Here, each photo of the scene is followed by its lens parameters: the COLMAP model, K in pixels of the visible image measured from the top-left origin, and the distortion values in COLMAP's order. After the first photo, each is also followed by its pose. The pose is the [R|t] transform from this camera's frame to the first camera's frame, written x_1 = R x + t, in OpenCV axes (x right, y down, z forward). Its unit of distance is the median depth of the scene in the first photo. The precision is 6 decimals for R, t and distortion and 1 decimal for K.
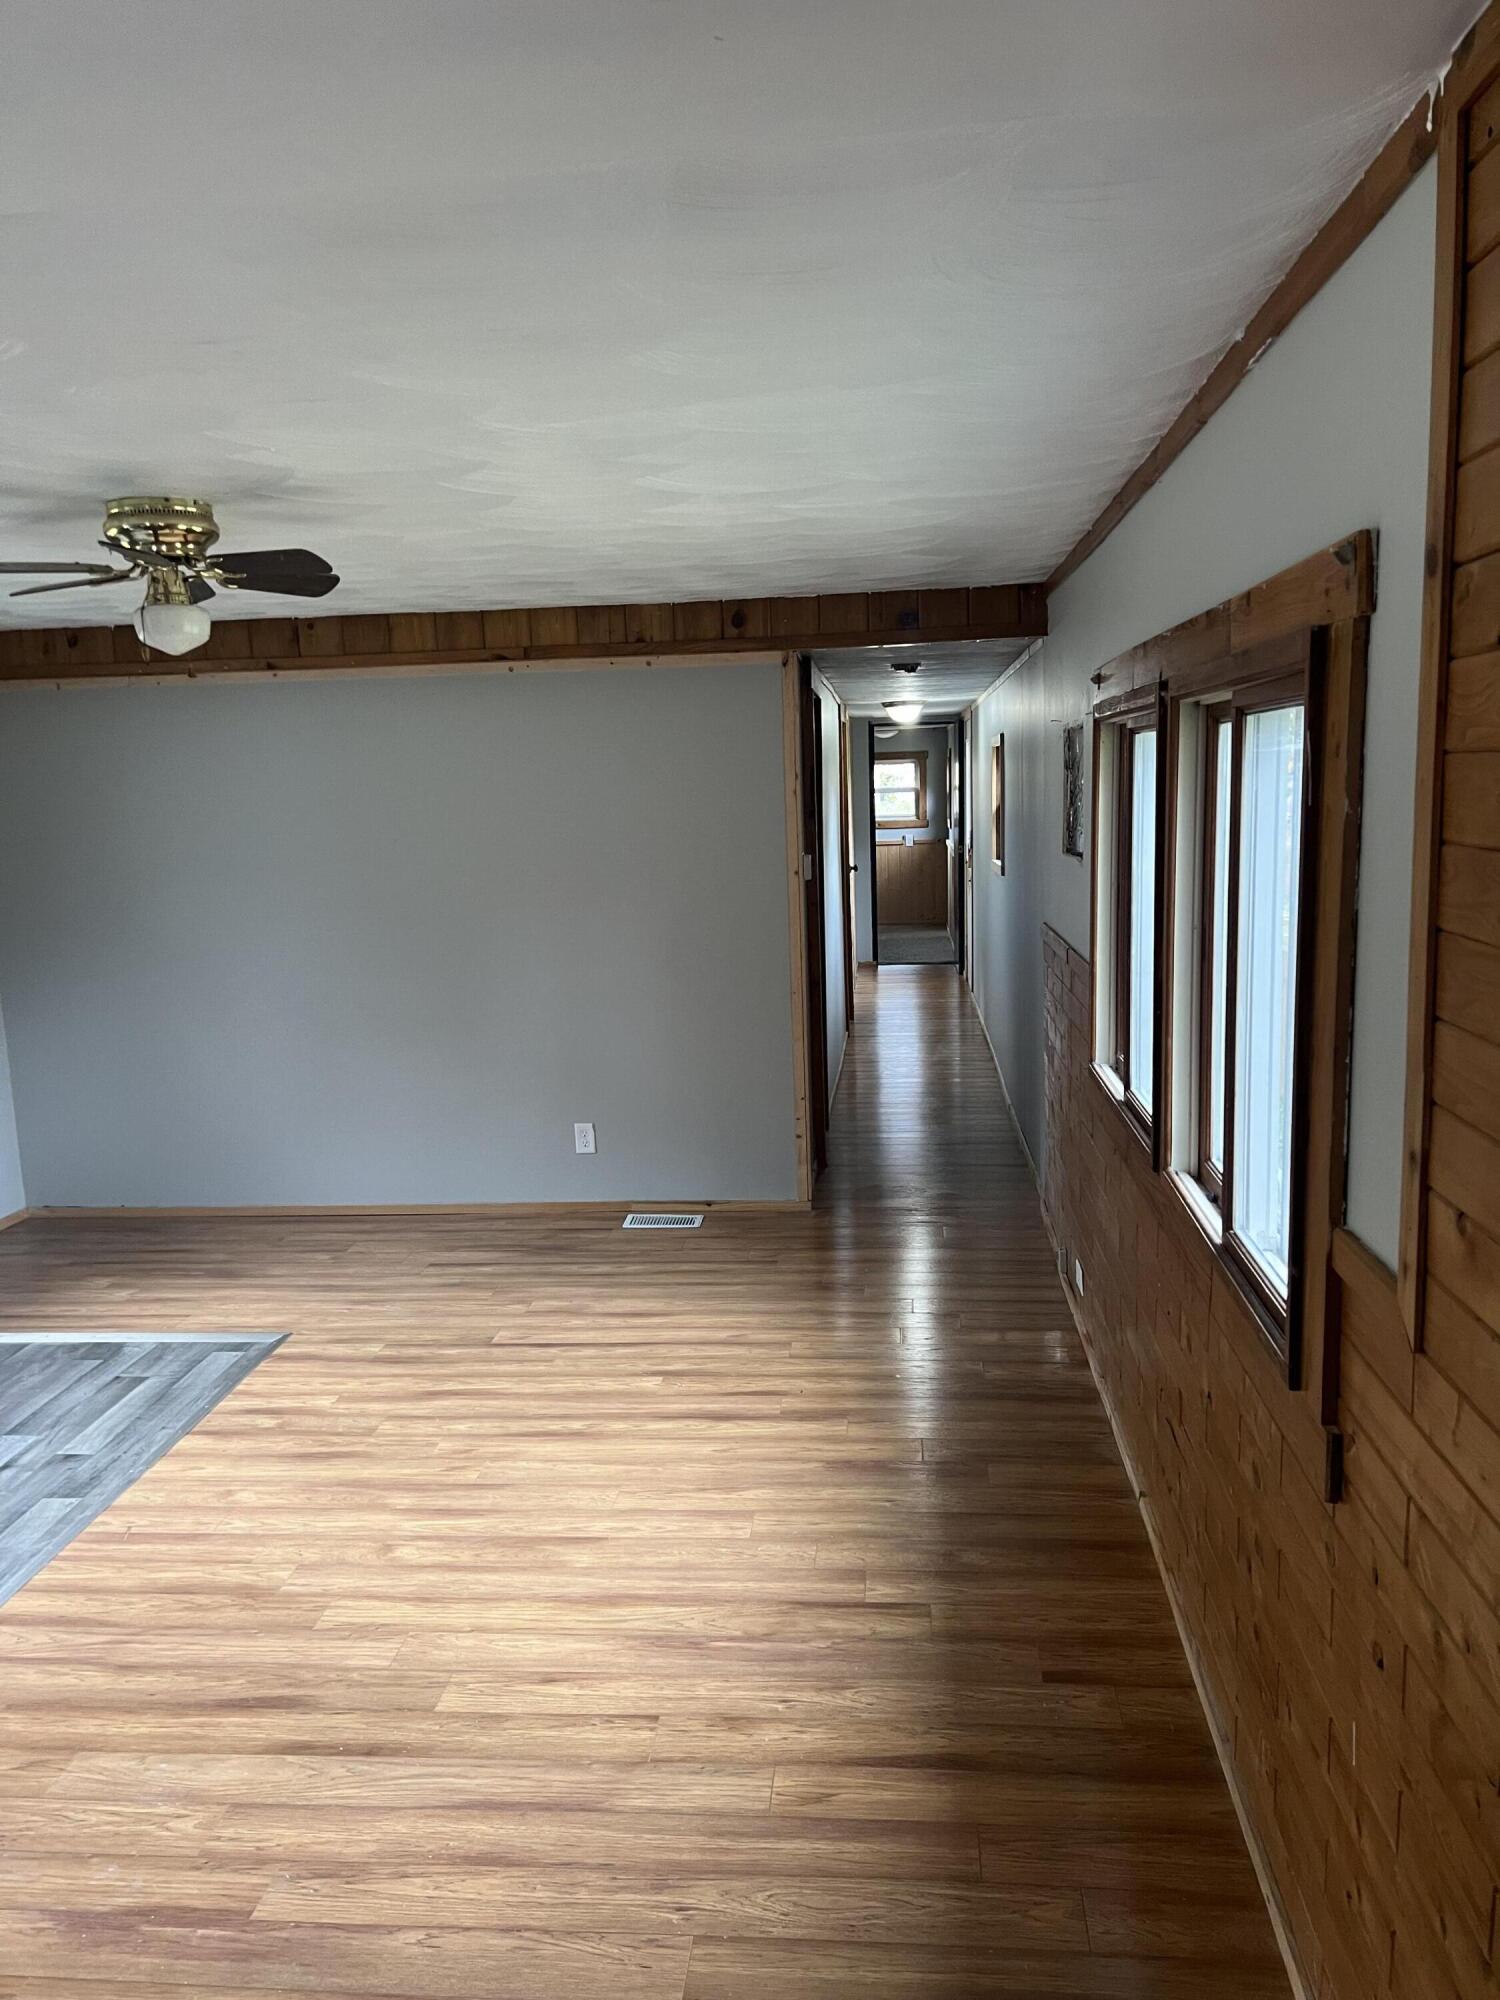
lens RADIAL K [[1486.9, 0, 758.7], [0, 1486.9, 1014.7], [0, 0, 1]] dist [0.115111, -0.245468]
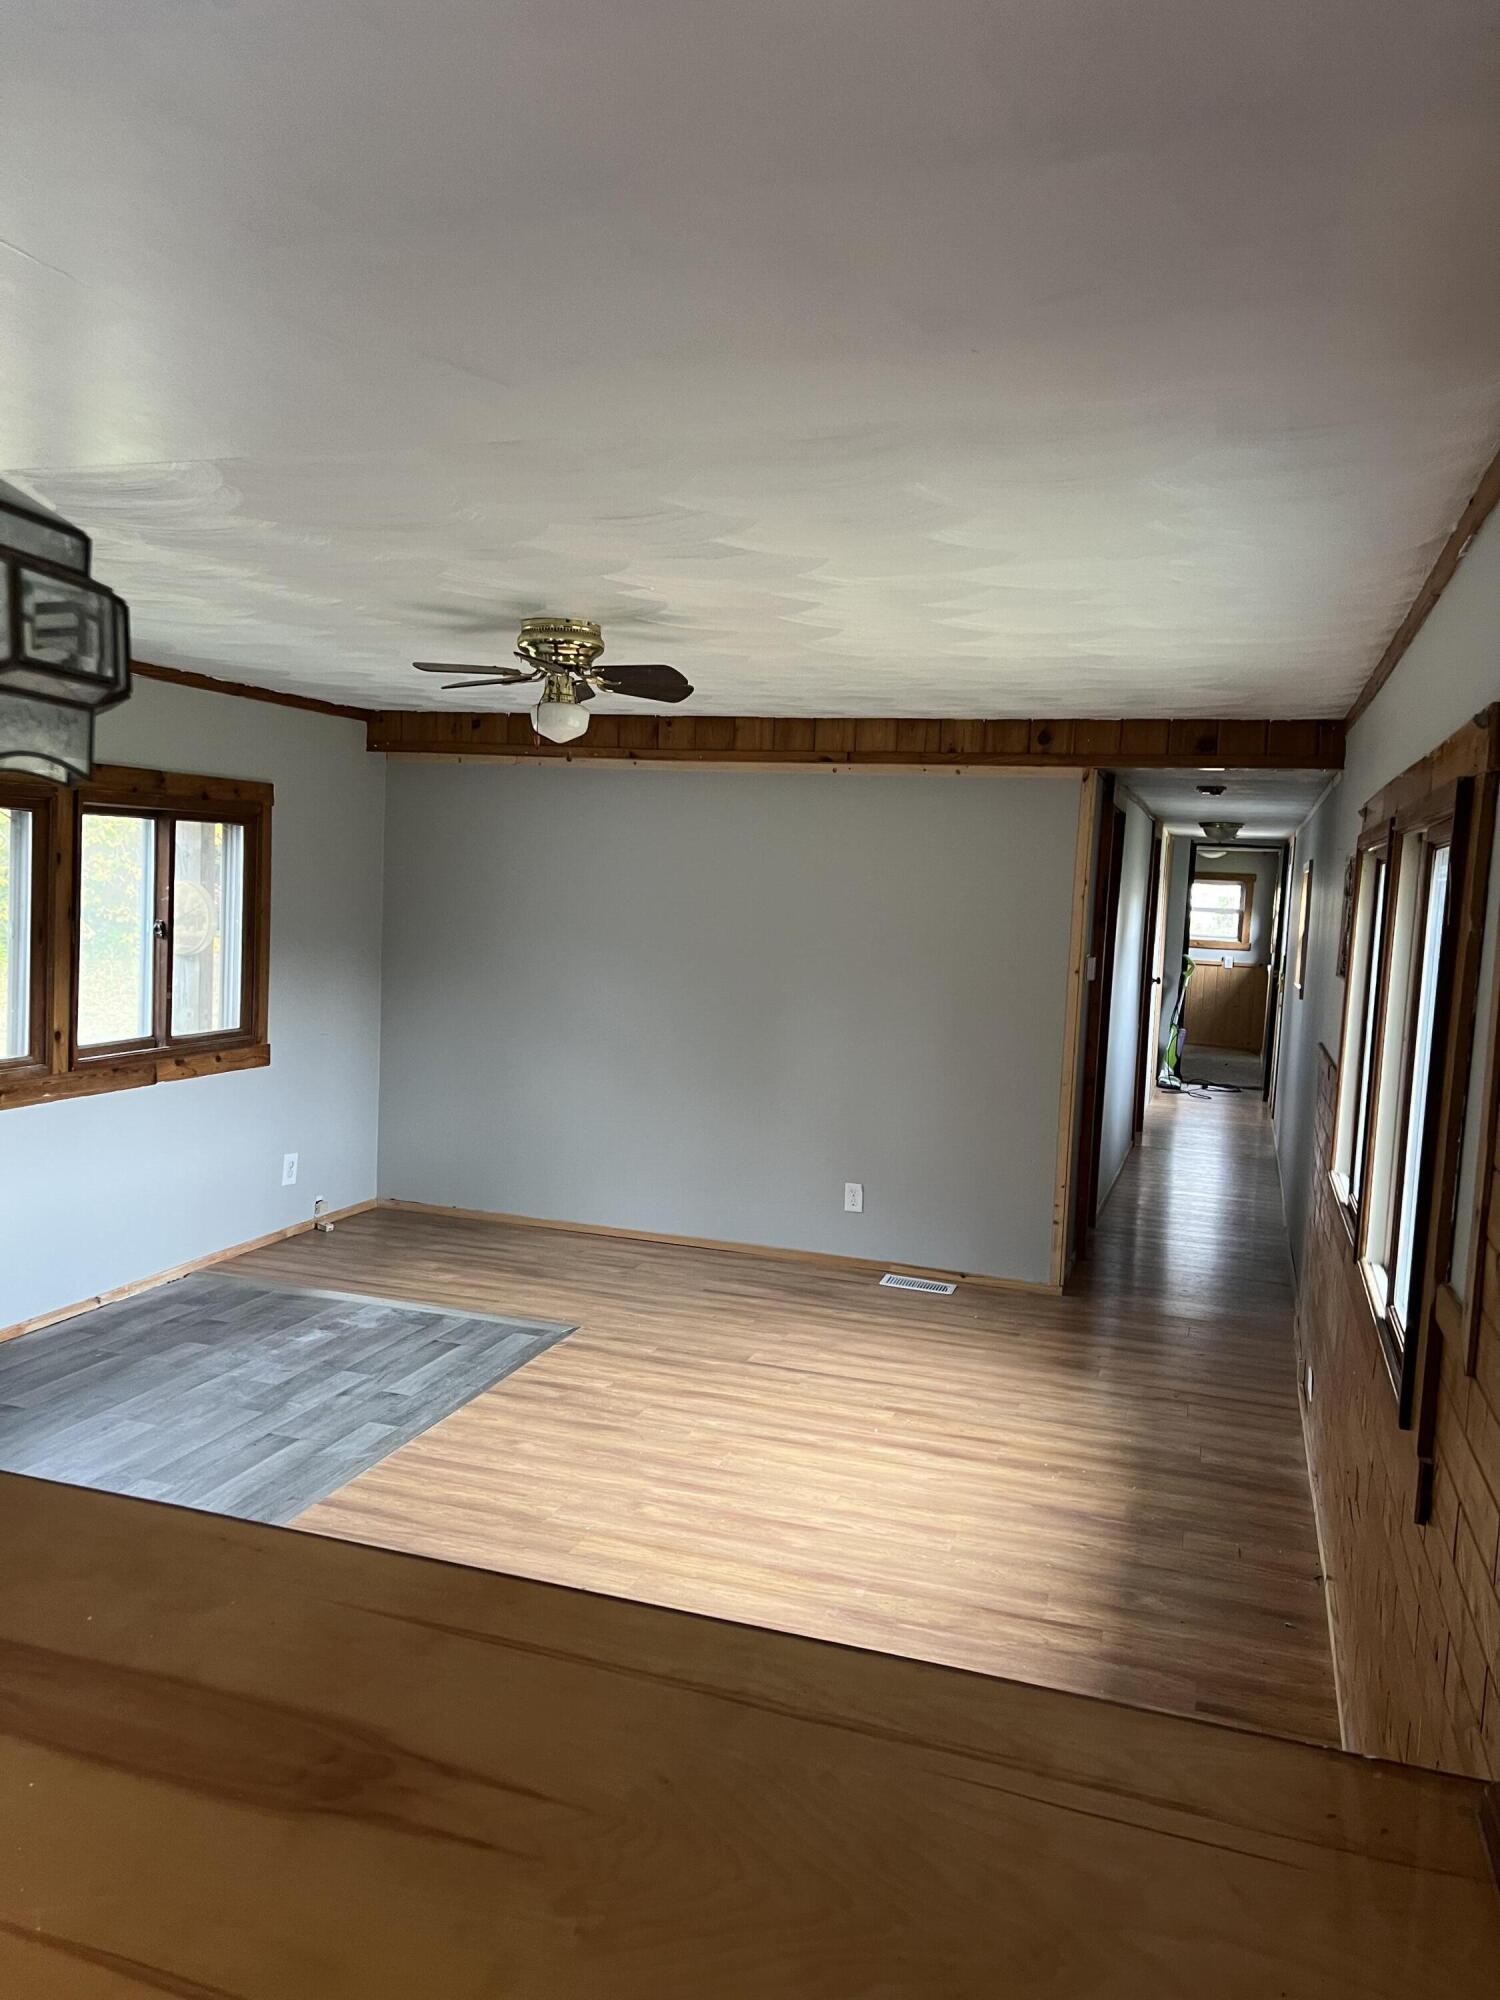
lens RADIAL K [[1489.5, 0, 750.0], [0, 1489.5, 1000.0], [0, 0, 1]] dist [0.111425, -0.247887]
pose [[0.971877, 0.096858, -0.214647, 0.041287], [-0.112886, 0.991565, -0.063685, 0.026122], [0.206668, 0.086124, 0.974613, -0.122616]]
